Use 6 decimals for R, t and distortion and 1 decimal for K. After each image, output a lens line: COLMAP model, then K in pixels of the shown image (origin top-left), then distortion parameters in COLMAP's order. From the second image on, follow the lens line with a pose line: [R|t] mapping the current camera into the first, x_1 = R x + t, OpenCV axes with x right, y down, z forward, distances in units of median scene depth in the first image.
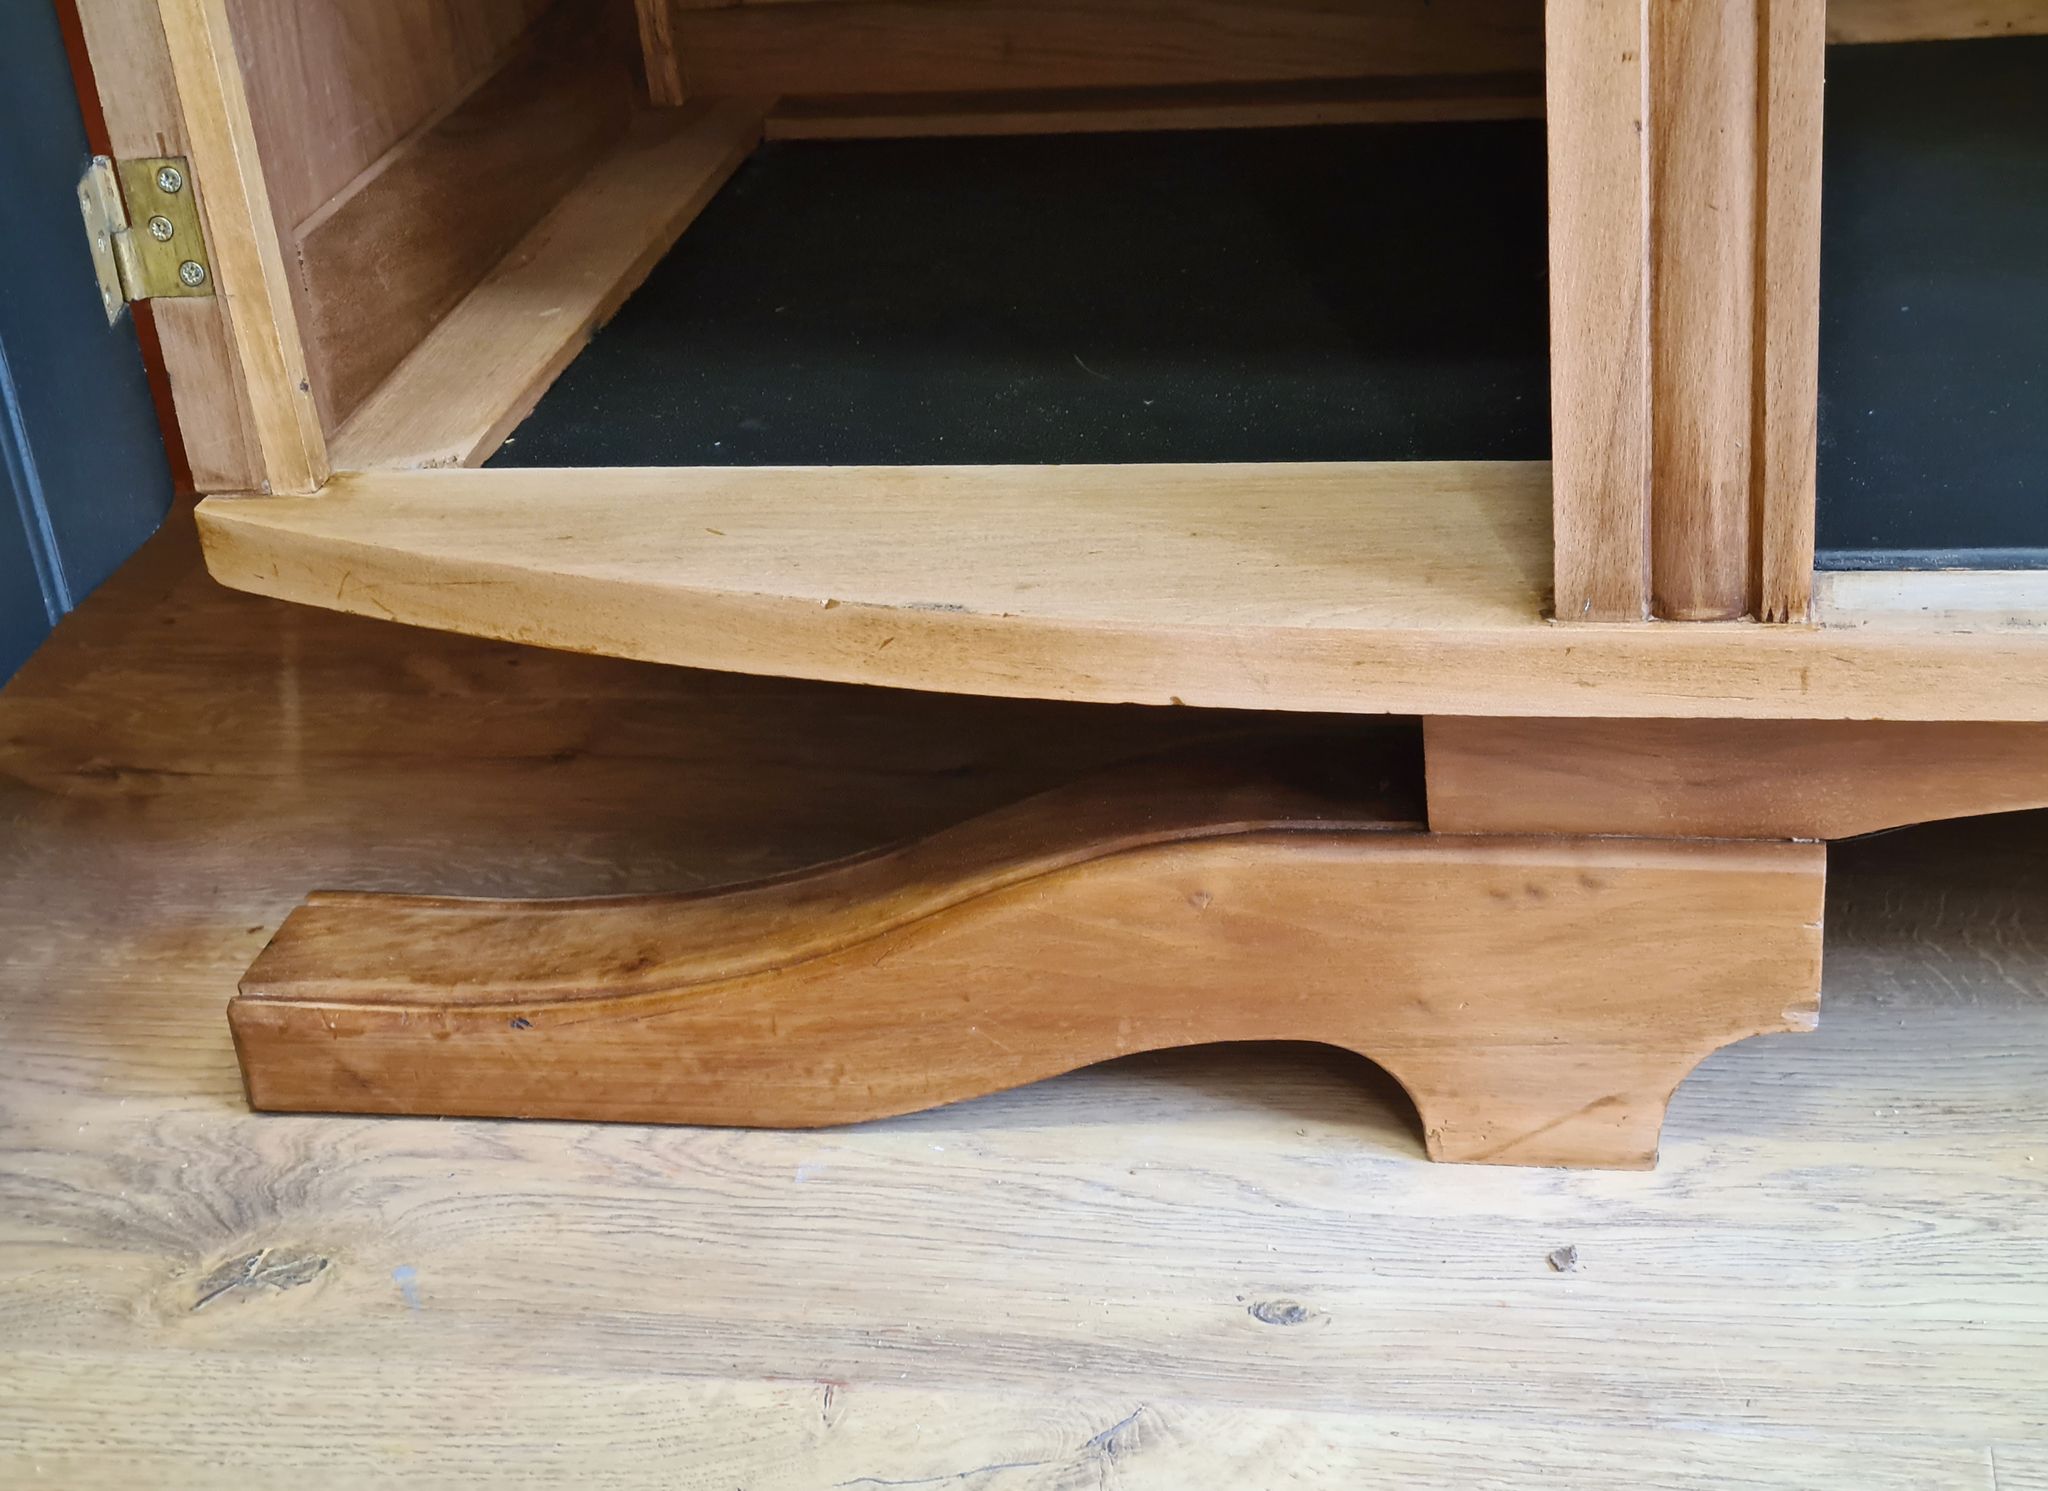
lens RADIAL K [[3244.8, 0, 1011.3], [0, 3244.8, 748.9], [0, 0, 1]] dist [0.063896, 0.000000]
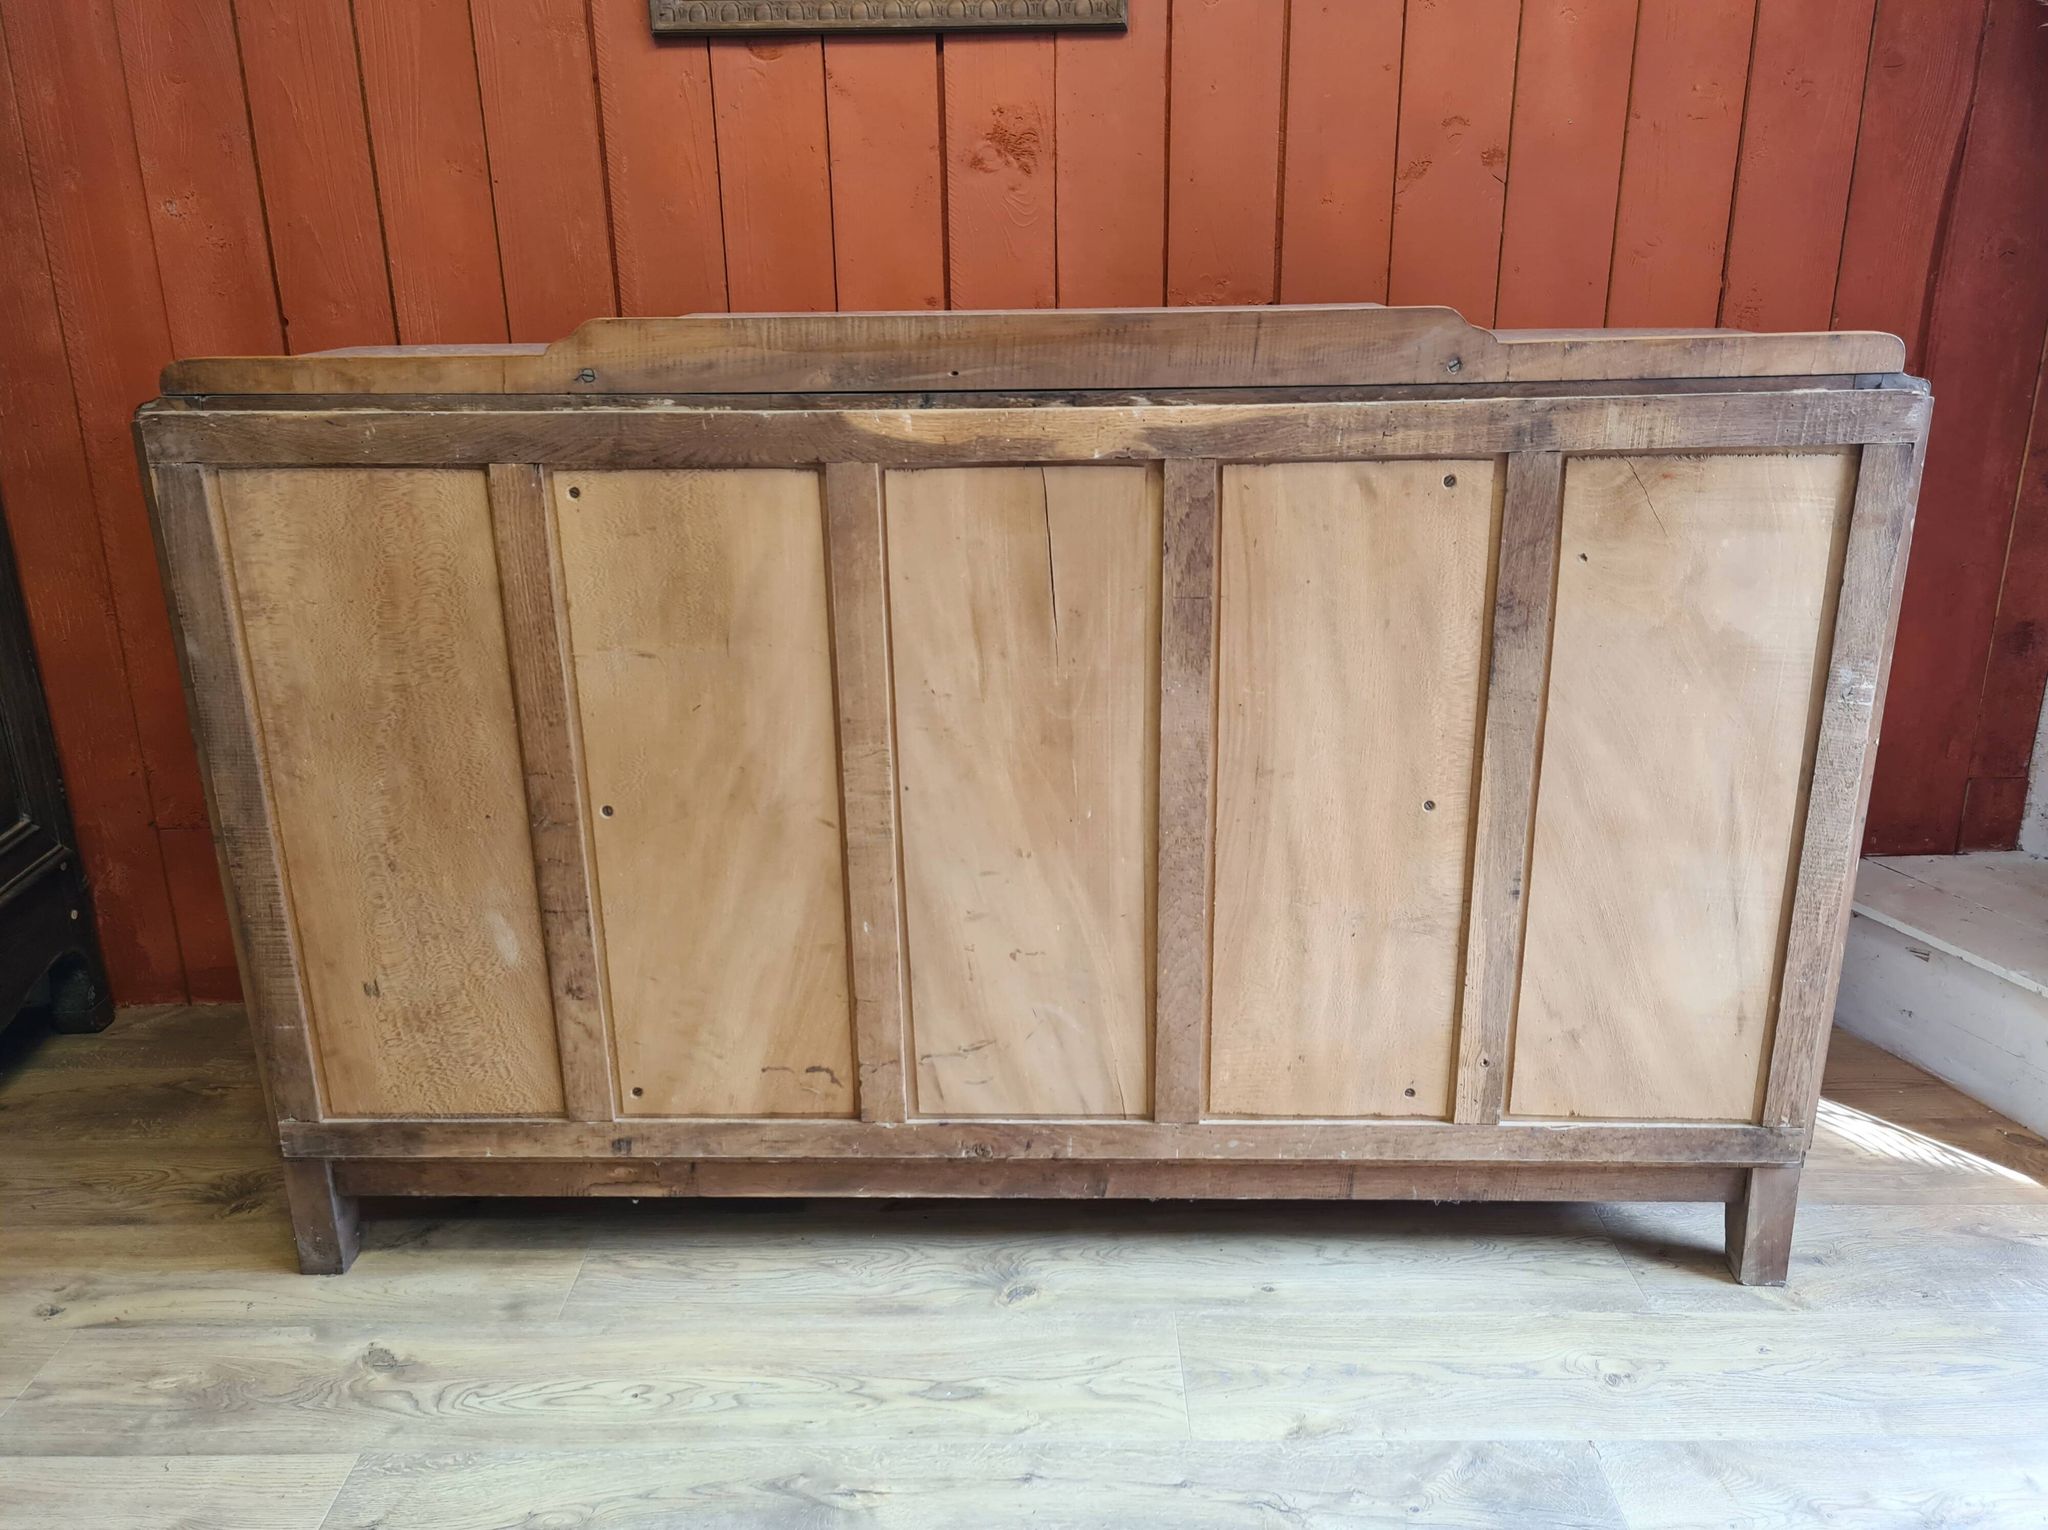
lens RADIAL K [[1562.1, 0, 1039.2], [0, 1562.1, 744.2], [0, 0, 1]] dist [0.069357, -0.068677]
pose [[0.977660, 0.017032, 0.209500, 0.395857], [0.018212, 0.986100, -0.165154, -0.093997], [-0.209400, 0.165280, 0.963760, -1.543354]]
